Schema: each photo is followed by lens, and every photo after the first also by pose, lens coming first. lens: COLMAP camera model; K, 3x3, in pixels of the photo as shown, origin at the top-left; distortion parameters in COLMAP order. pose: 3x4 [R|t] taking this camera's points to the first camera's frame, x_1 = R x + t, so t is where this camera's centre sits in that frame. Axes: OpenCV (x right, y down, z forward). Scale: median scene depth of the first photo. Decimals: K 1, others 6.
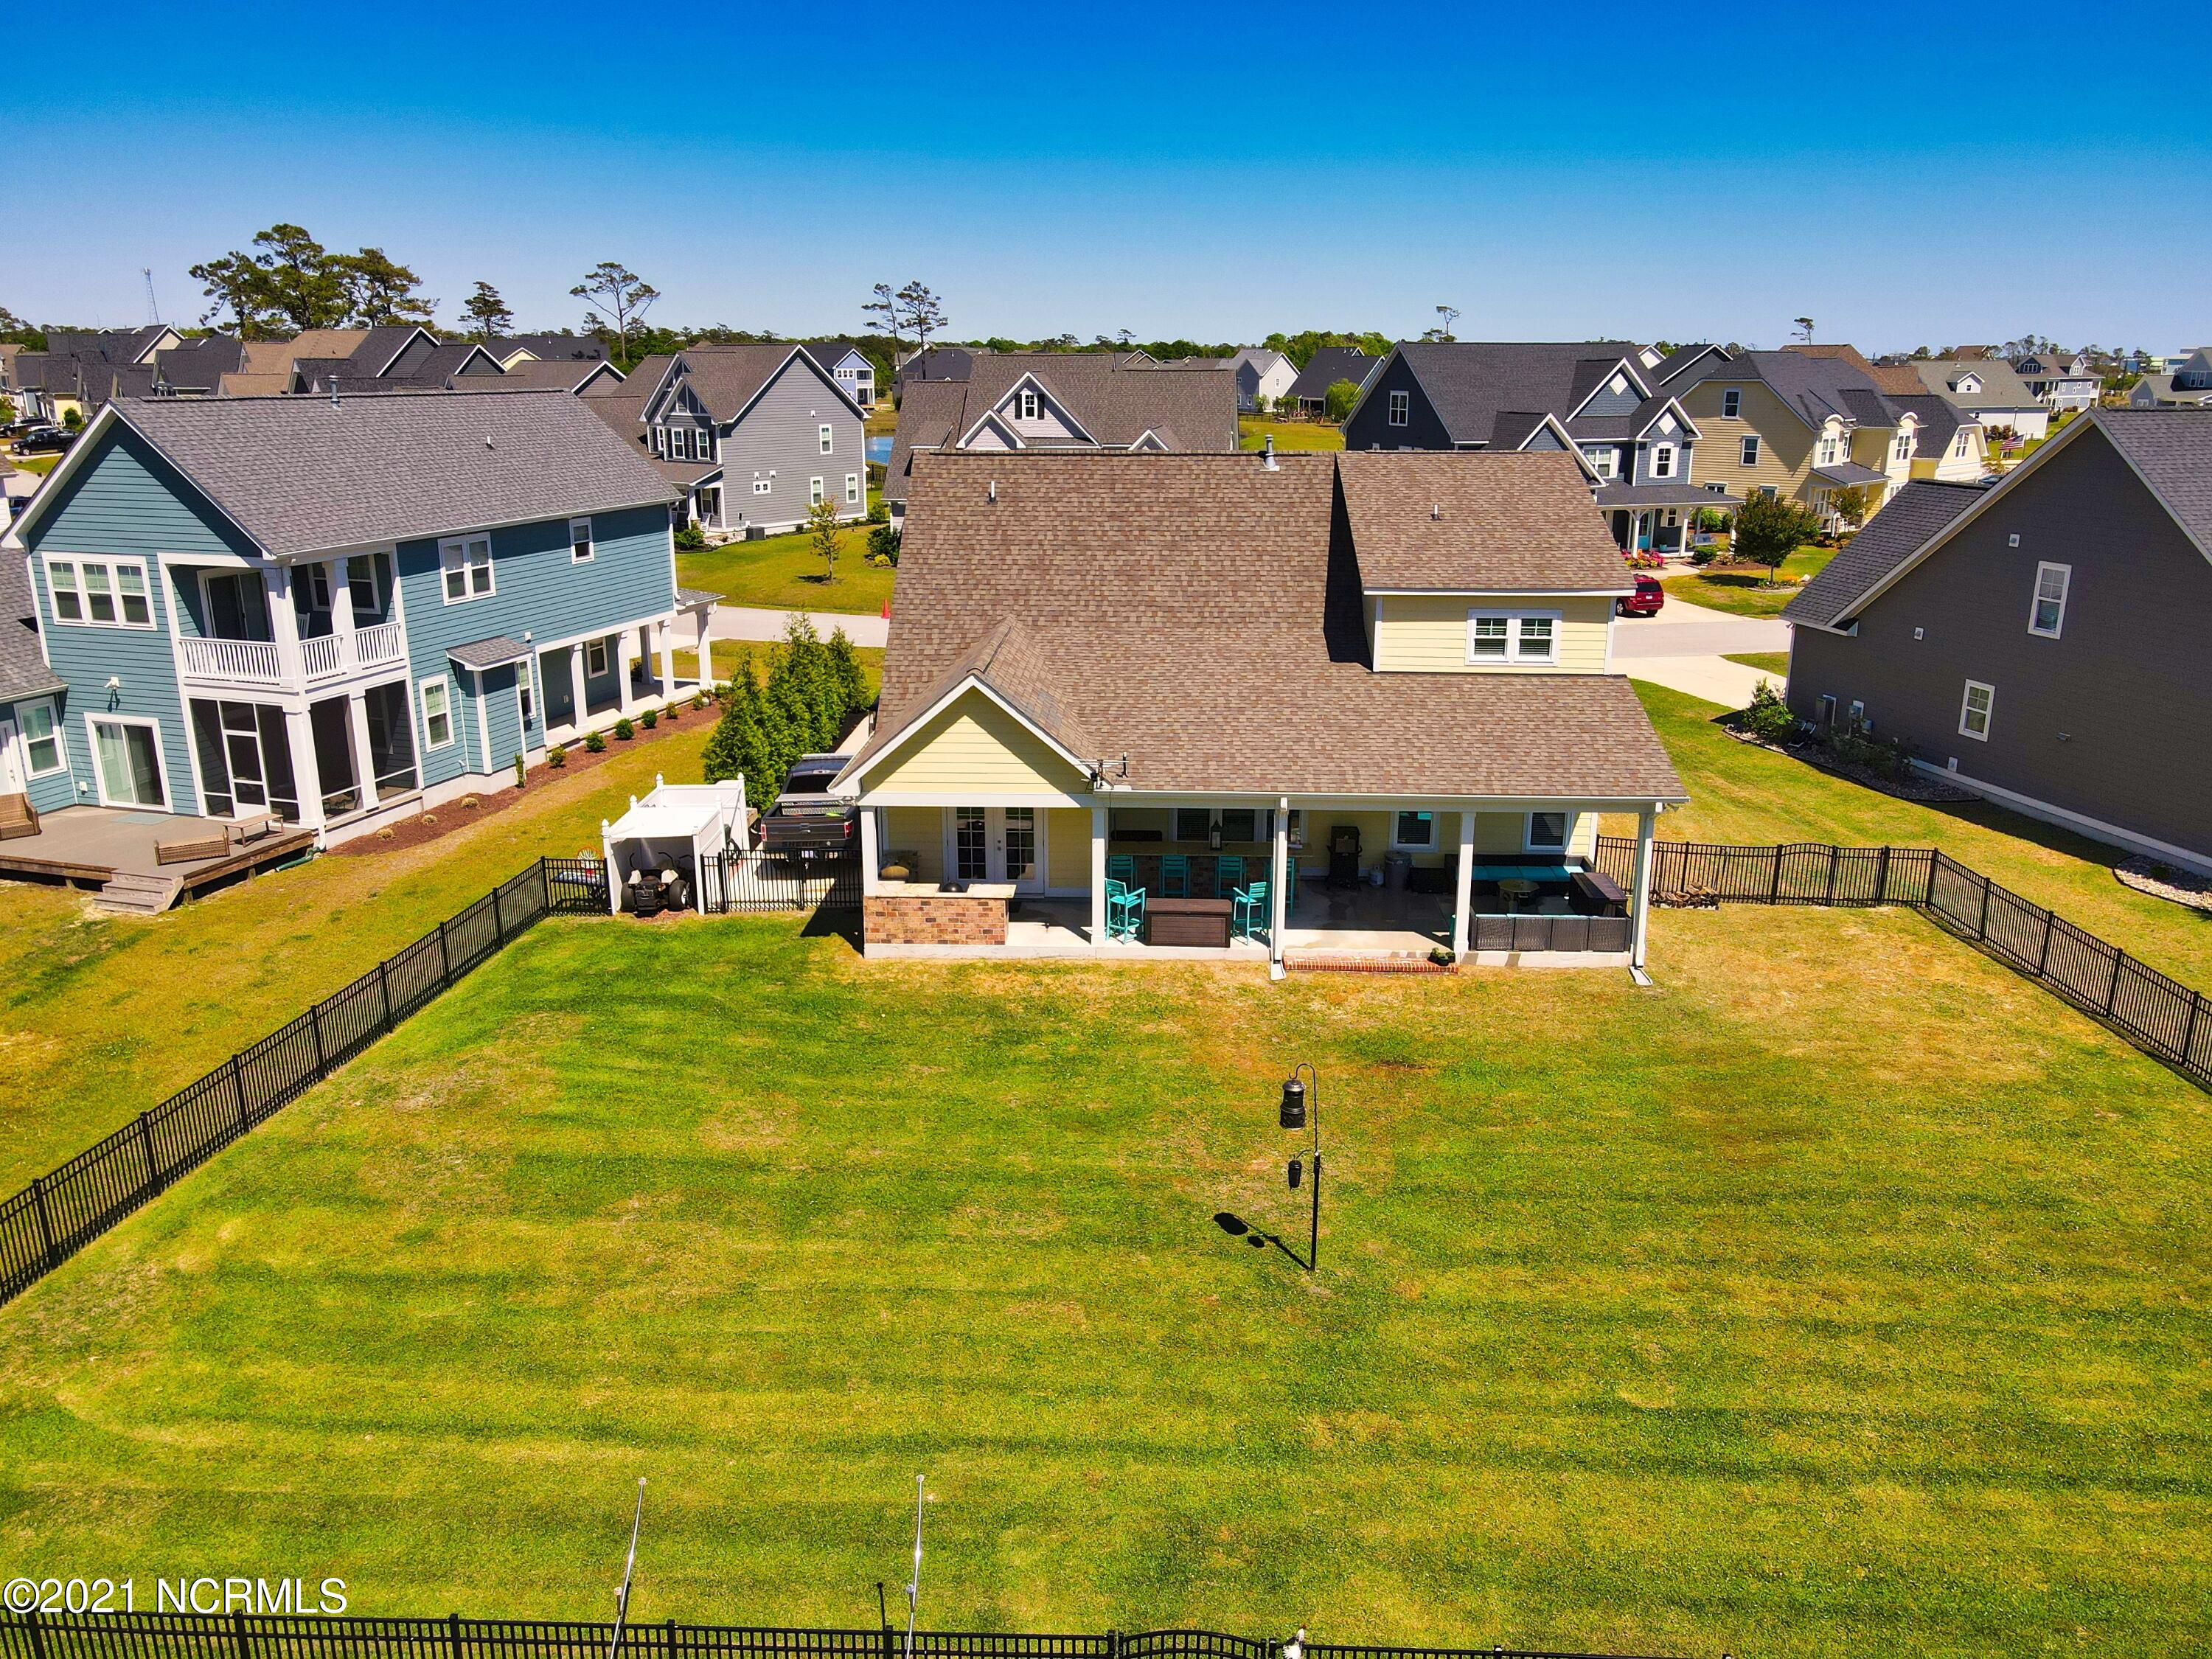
lens RADIAL K [[1543.0, 0, 1104.2], [0, 1543.0, 830.5], [0, 0, 1]] dist [0.010539, 0.023637]
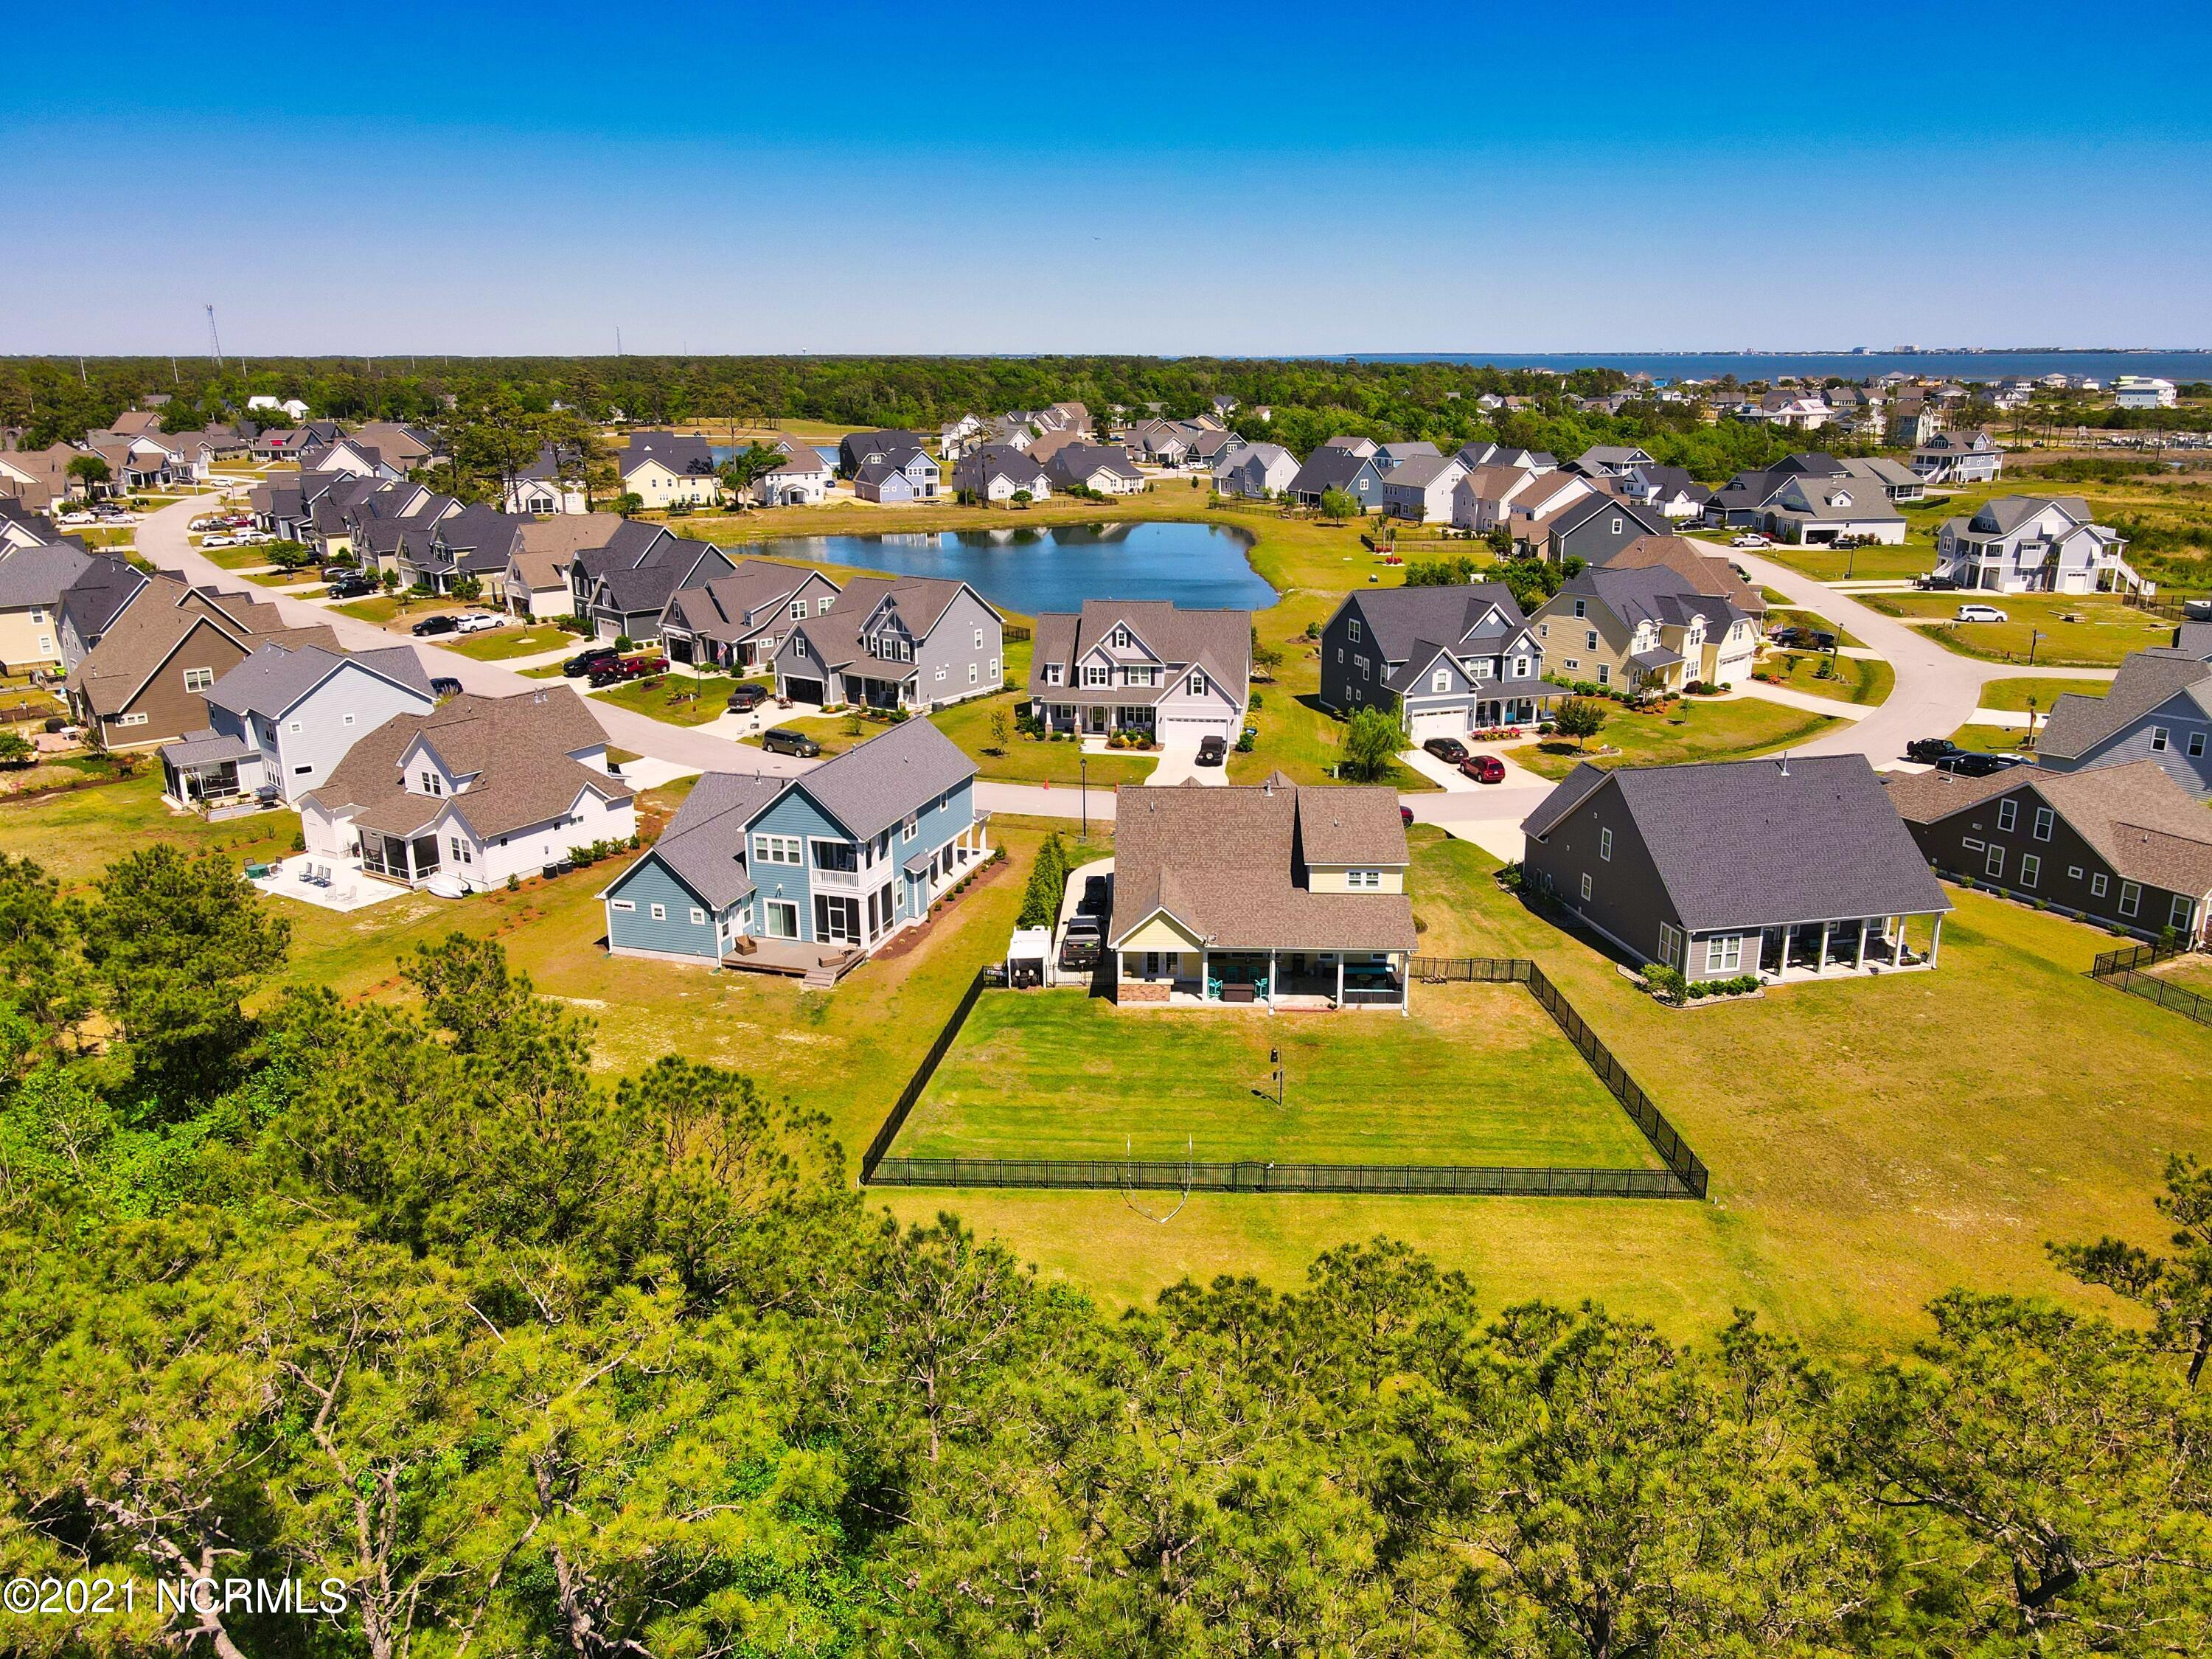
lens RADIAL K [[1543.0, 0, 1105.2], [0, 1543.0, 830.5], [0, 0, 1]] dist [0.010539, 0.023637]
pose [[0.999979, -0.004321, -0.004861, -0.133602], [0.004343, 0.999980, 0.004626, -0.194069], [0.004841, -0.004647, 0.999977, -1.381897]]
